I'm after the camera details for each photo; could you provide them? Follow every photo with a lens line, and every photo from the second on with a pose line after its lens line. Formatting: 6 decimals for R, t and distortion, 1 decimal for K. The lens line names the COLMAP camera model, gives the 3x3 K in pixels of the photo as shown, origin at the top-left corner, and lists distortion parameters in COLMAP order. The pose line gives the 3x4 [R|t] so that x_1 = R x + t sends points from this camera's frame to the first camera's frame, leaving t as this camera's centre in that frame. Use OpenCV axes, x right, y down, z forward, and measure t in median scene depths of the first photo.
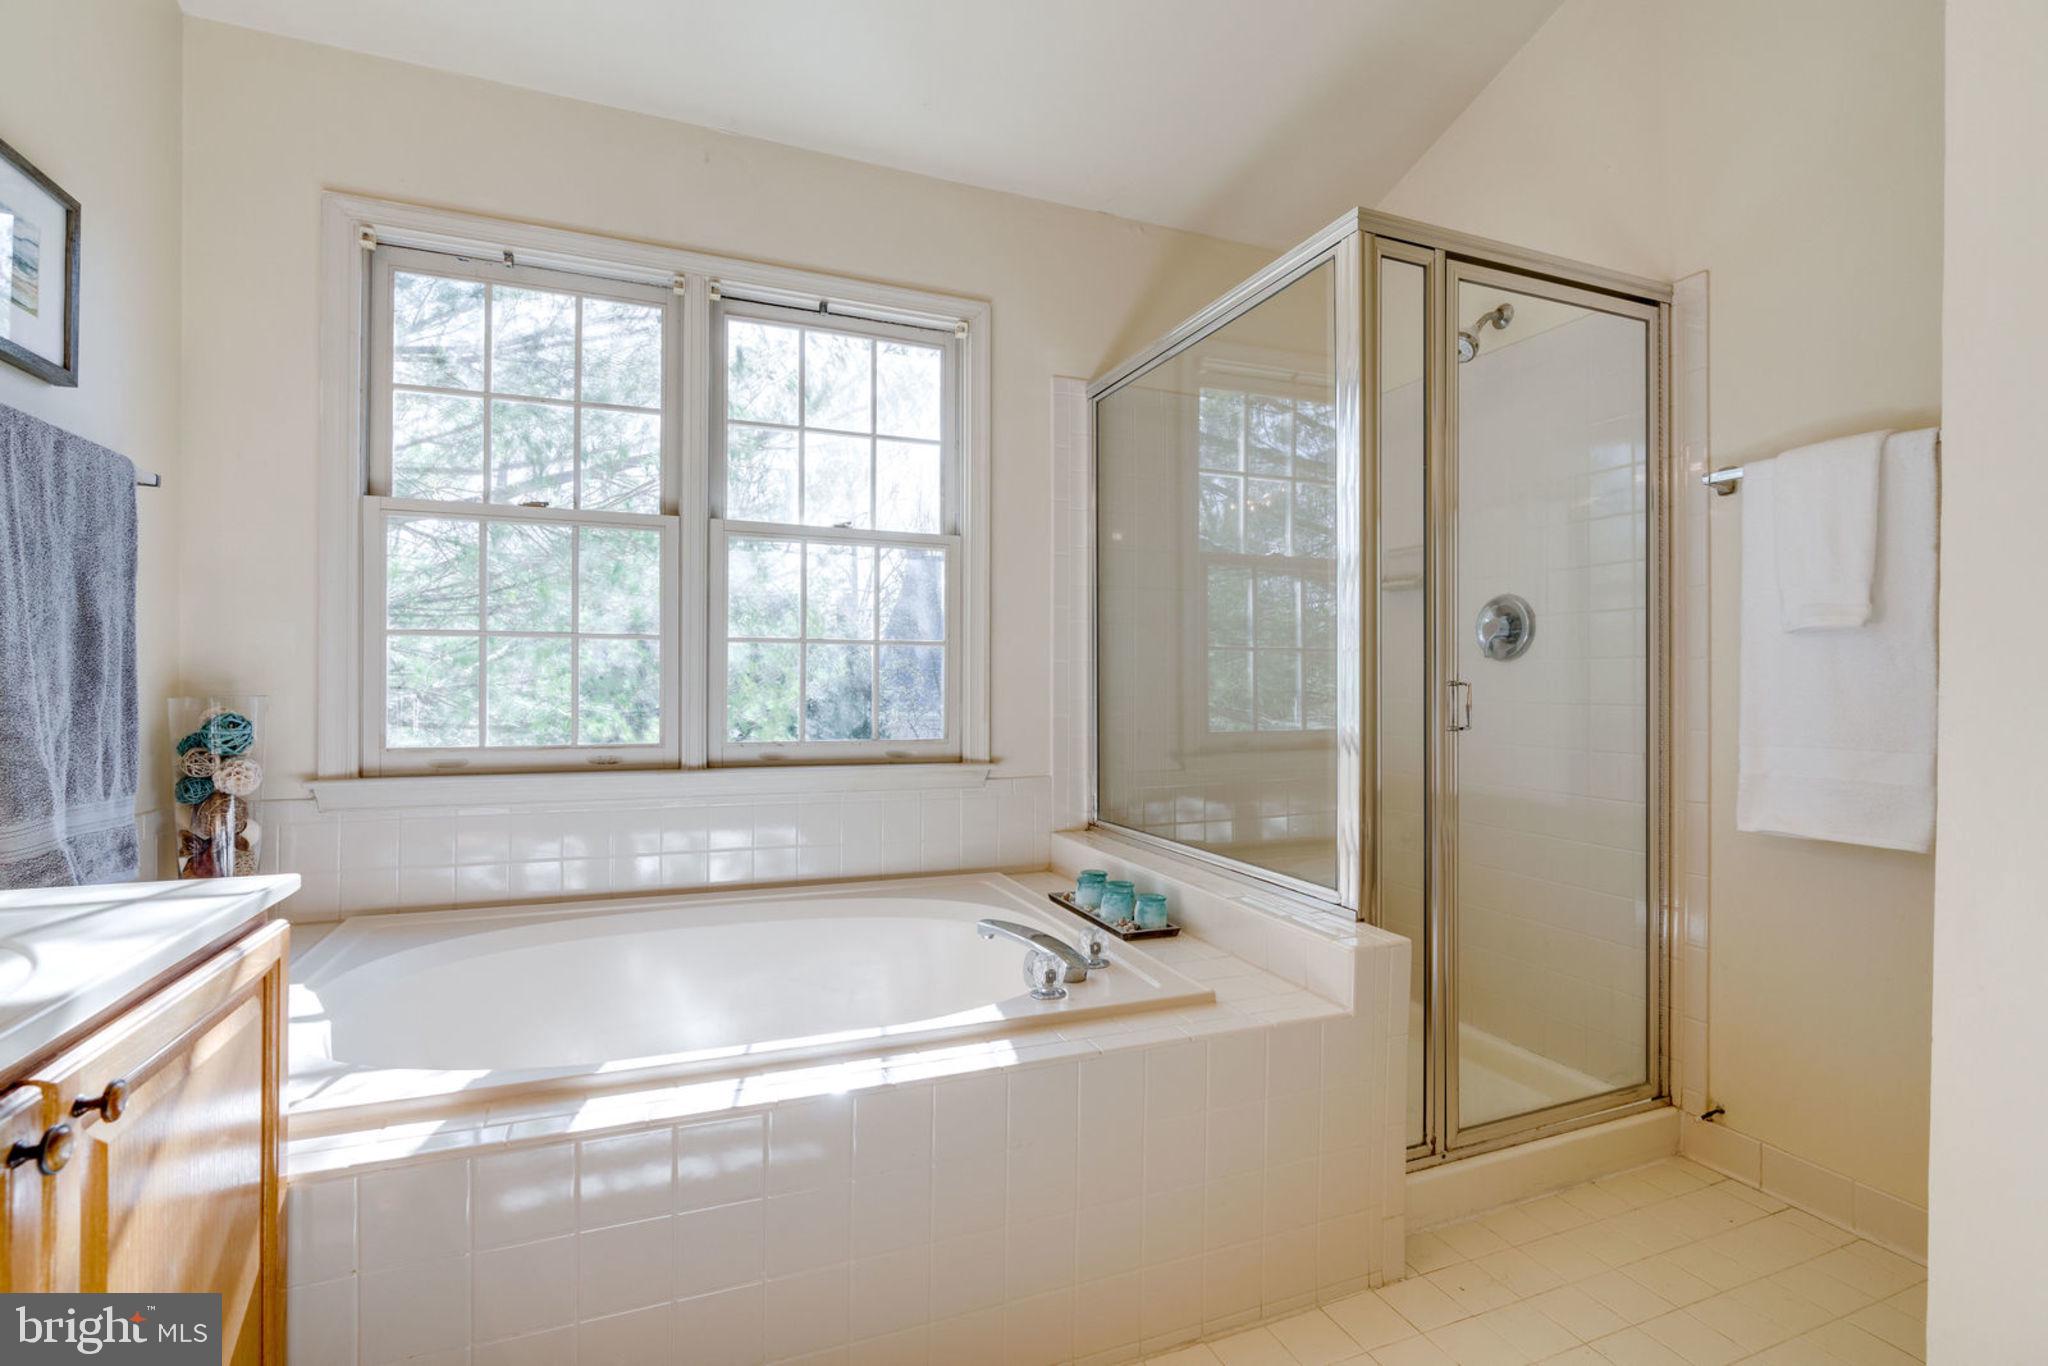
lens RADIAL K [[939.0, 0, 1026.5], [0, 939.0, 673.1], [0, 0, 1]] dist [-0.002177, 0.001107]
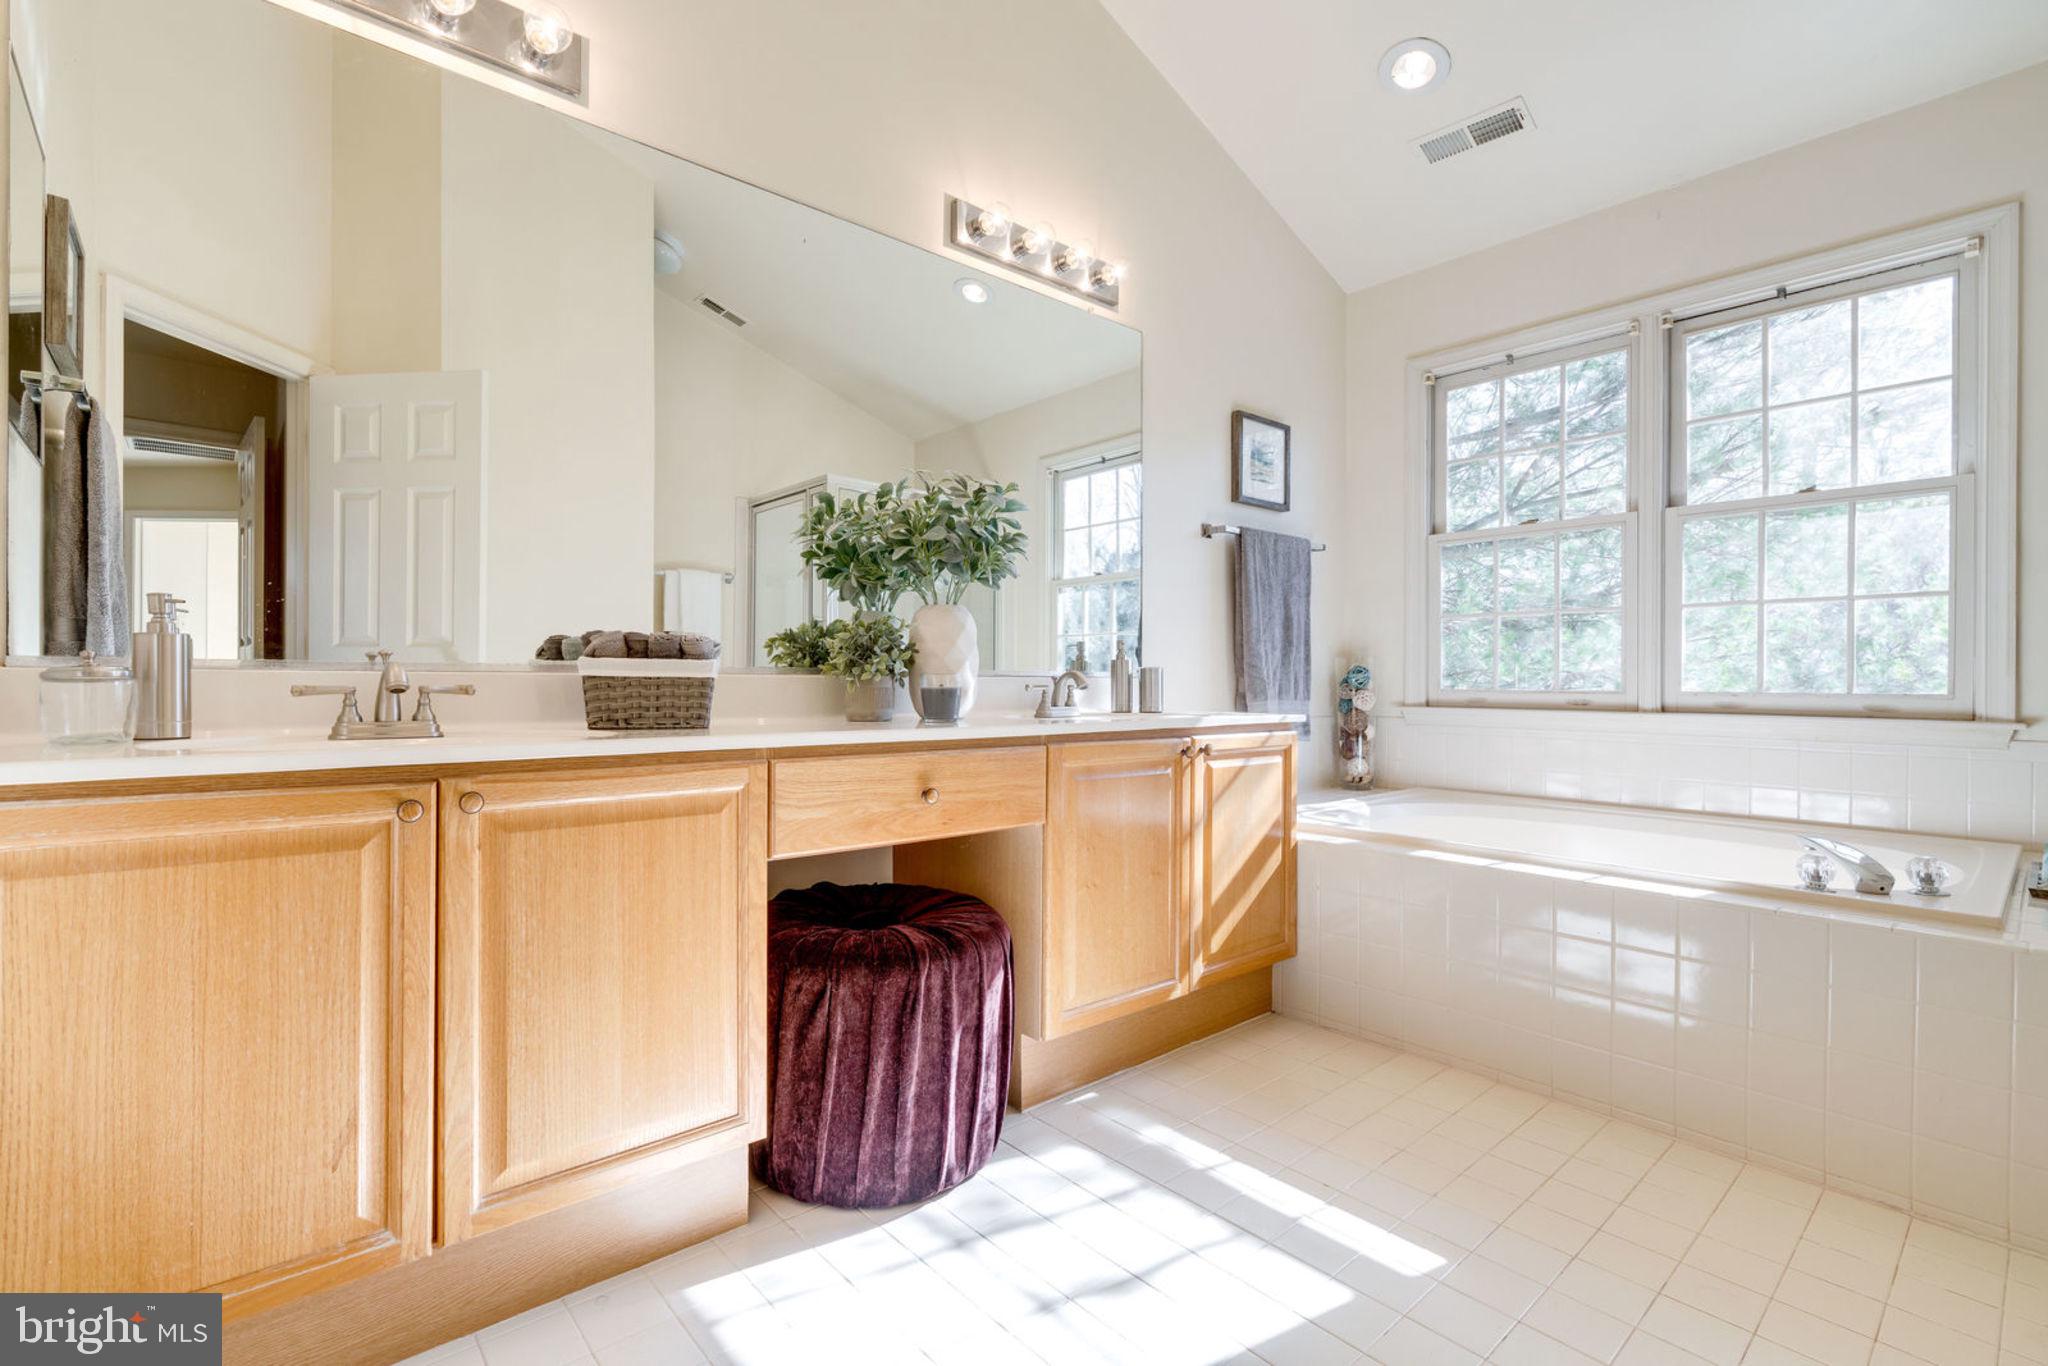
lens RADIAL K [[939.0, 0, 1023.2], [0, 939.0, 688.6], [0, 0, 1]] dist [-0.002177, 0.001107]
pose [[0.339040, -0.000125, -0.940772, 0.596022], [0.006527, 0.999976, 0.002219, 0.070153], [0.940749, -0.006892, 0.339033, -0.228589]]
